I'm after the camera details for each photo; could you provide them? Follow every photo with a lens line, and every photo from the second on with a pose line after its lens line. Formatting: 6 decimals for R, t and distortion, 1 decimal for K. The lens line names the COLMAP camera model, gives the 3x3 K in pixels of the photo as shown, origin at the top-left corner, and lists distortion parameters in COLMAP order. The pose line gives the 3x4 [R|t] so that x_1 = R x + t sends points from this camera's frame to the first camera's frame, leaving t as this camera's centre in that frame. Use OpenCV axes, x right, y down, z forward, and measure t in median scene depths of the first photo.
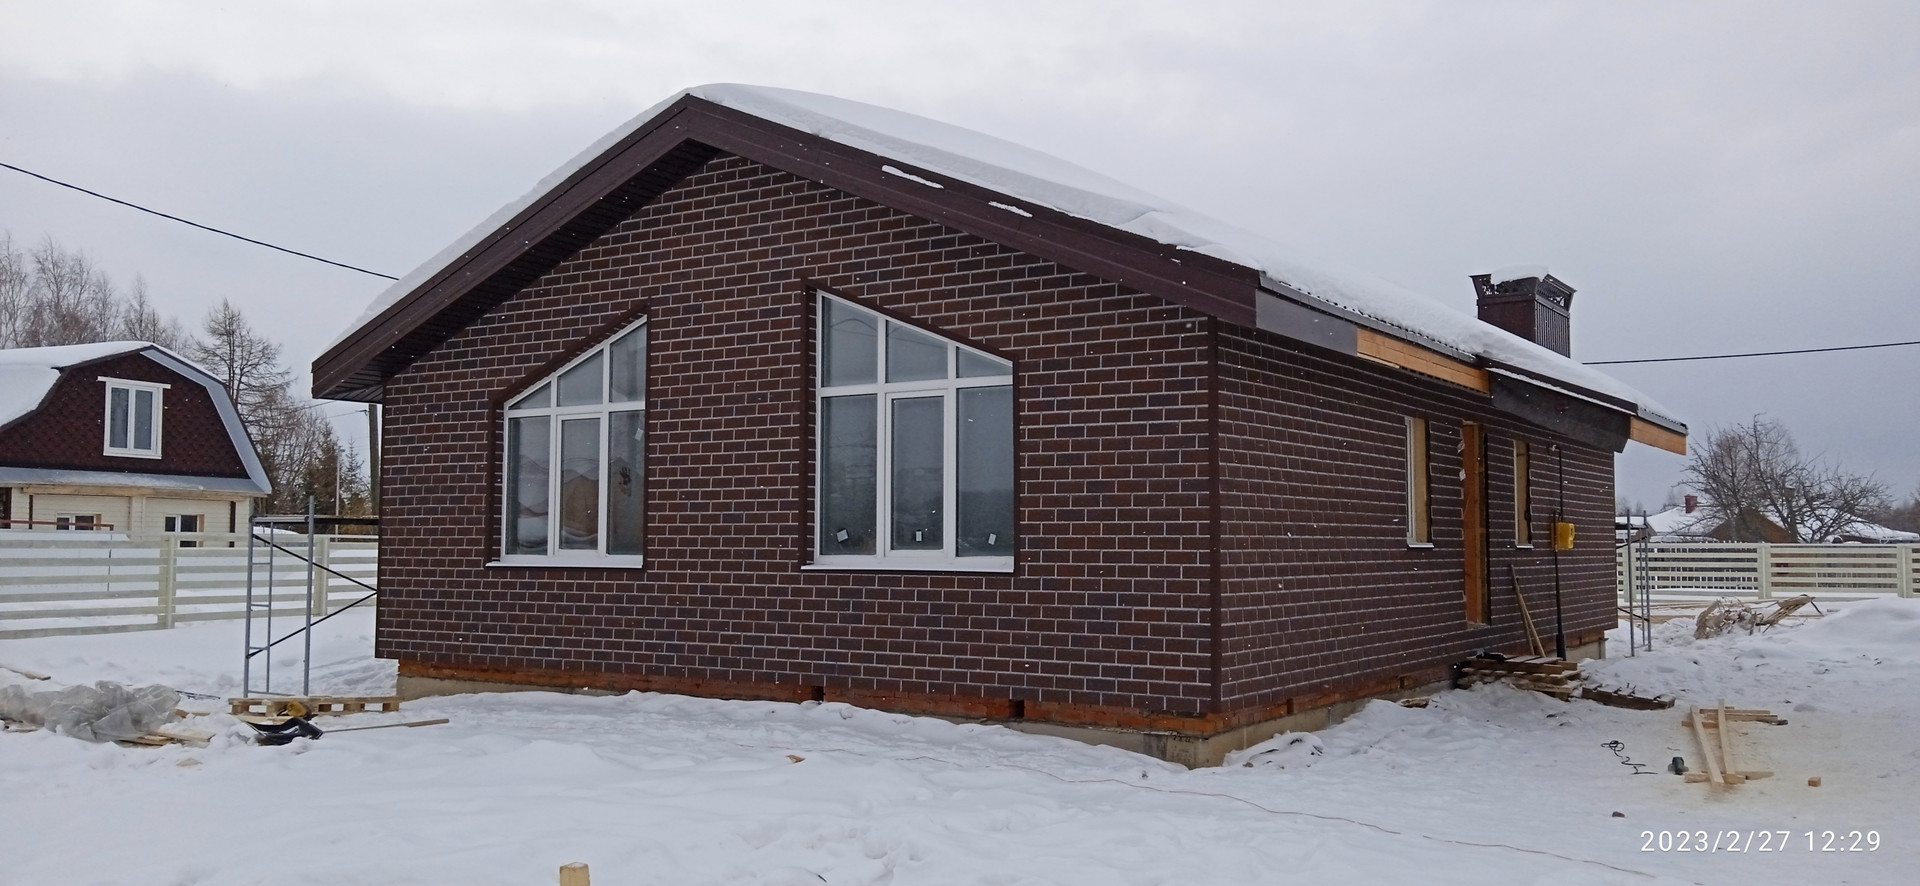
lens RADIAL K [[1537.9, 0, 954.3], [0, 1537.9, 444.8], [0, 0, 1]] dist [0.093903, -0.154418]
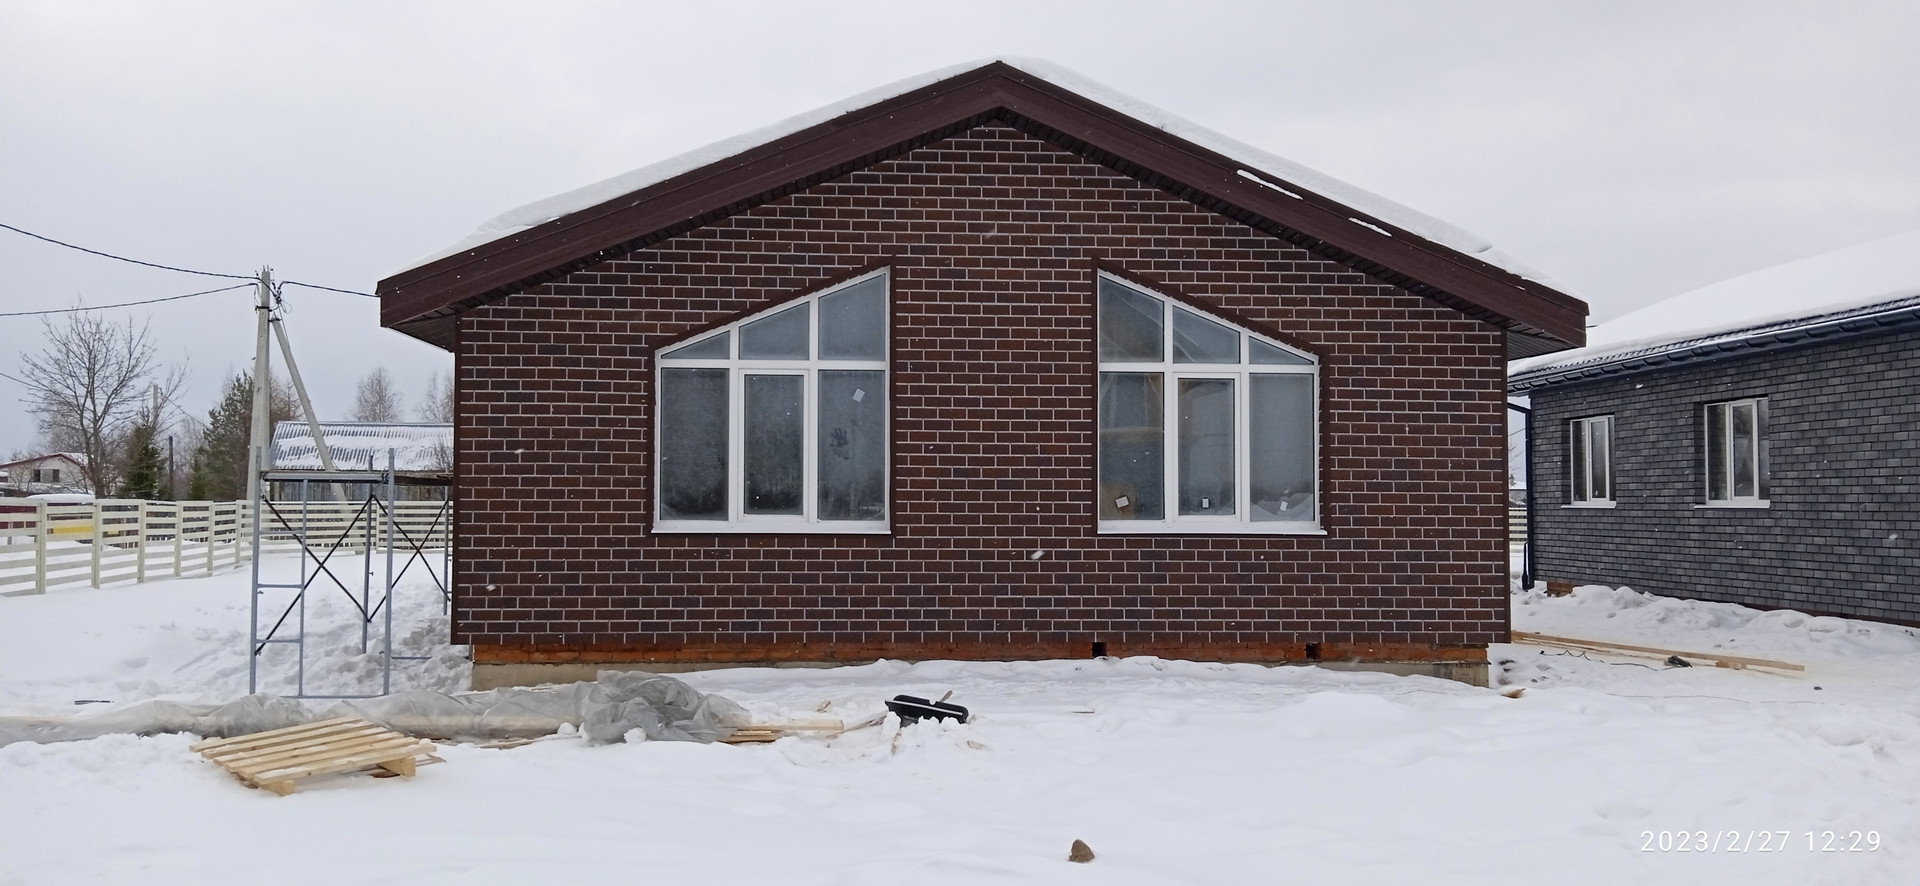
lens RADIAL K [[1537.9, 0, 962.4], [0, 1537.9, 441.0], [0, 0, 1]] dist [0.093903, -0.154418]
pose [[0.788613, 0.027520, 0.614274, -0.835539], [-0.042030, 0.999074, 0.009200, 0.011401], [-0.613452, -0.033073, 0.789039, 0.225381]]
